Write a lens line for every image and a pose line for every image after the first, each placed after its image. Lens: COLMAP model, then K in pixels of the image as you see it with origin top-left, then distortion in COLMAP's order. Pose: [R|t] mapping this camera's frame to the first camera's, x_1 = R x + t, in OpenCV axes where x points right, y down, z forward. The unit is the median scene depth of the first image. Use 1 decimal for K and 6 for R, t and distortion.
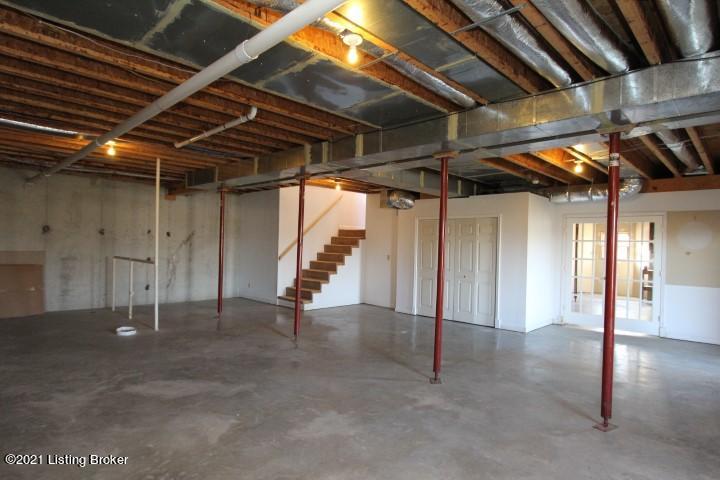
lens RADIAL K [[417.8, 0, 357.8], [0, 417.8, 241.8], [0, 0, 1]] dist [-0.001379, -0.000160]
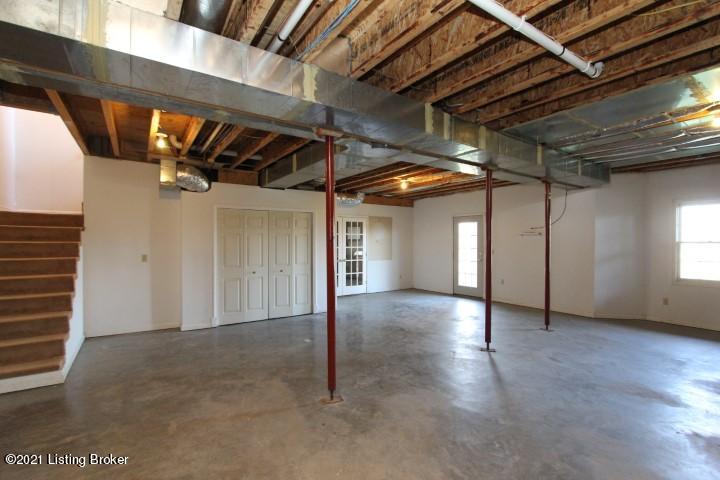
lens RADIAL K [[334.8, 0, 358.8], [0, 334.8, 241.1], [0, 0, 1]] dist [-0.010551, 0.001231]
pose [[0.216432, -0.013820, 0.976200, -0.467641], [0.008254, 0.999890, 0.012326, 0.006613], [-0.976263, 0.005390, 0.216522, 0.657748]]
